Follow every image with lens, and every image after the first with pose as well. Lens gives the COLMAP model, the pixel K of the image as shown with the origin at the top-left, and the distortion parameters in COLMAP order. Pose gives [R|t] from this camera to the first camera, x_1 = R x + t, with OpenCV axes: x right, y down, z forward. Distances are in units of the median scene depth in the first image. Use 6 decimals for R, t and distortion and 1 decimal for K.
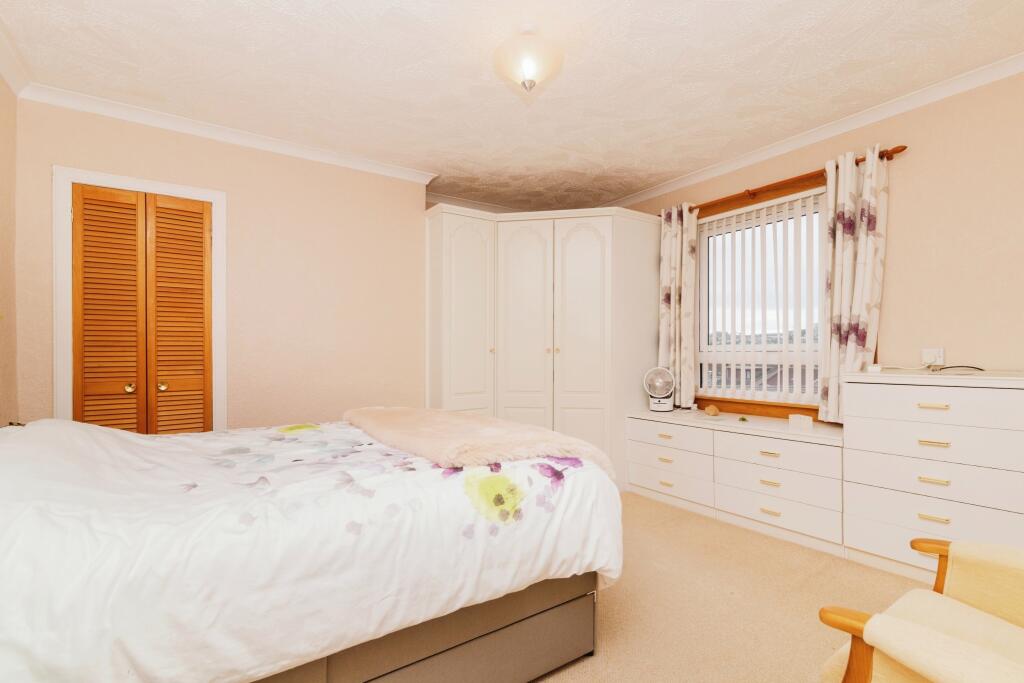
lens RADIAL K [[467.9, 0, 507.7], [0, 467.9, 358.2], [0, 0, 1]] dist [0.001485, 0.000105]
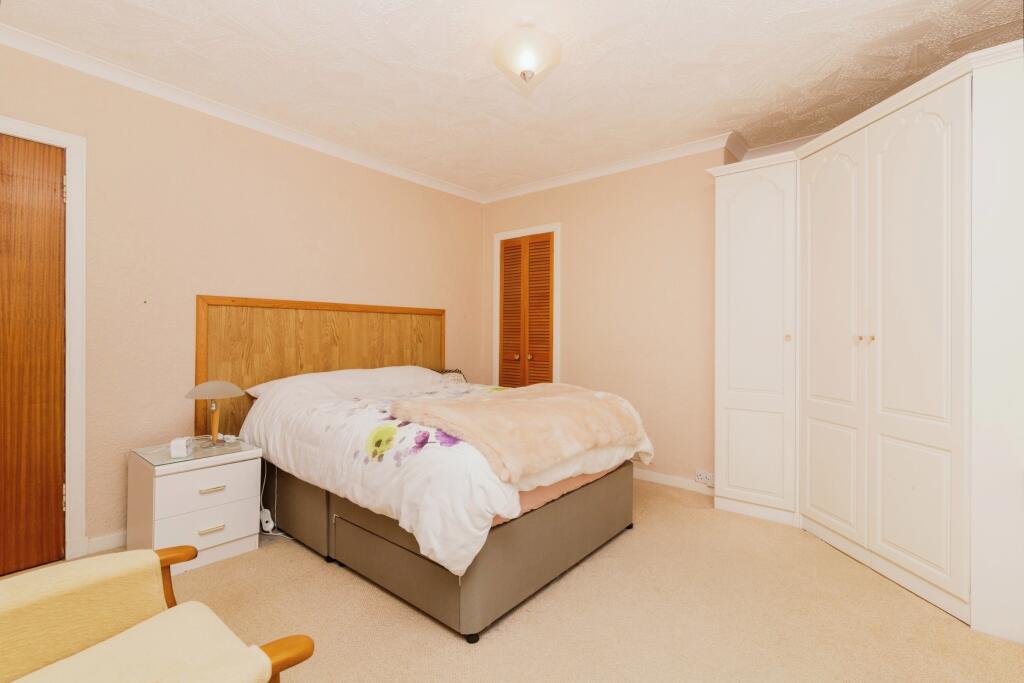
lens RADIAL K [[467.9, 0, 519.8], [0, 467.9, 336.5], [0, 0, 1]] dist [0.001485, 0.000105]
pose [[0.260204, 0.007380, -0.965525, 0.776575], [-0.015580, 0.999873, 0.003444, -0.013128], [0.965428, 0.014147, 0.260286, 0.565789]]
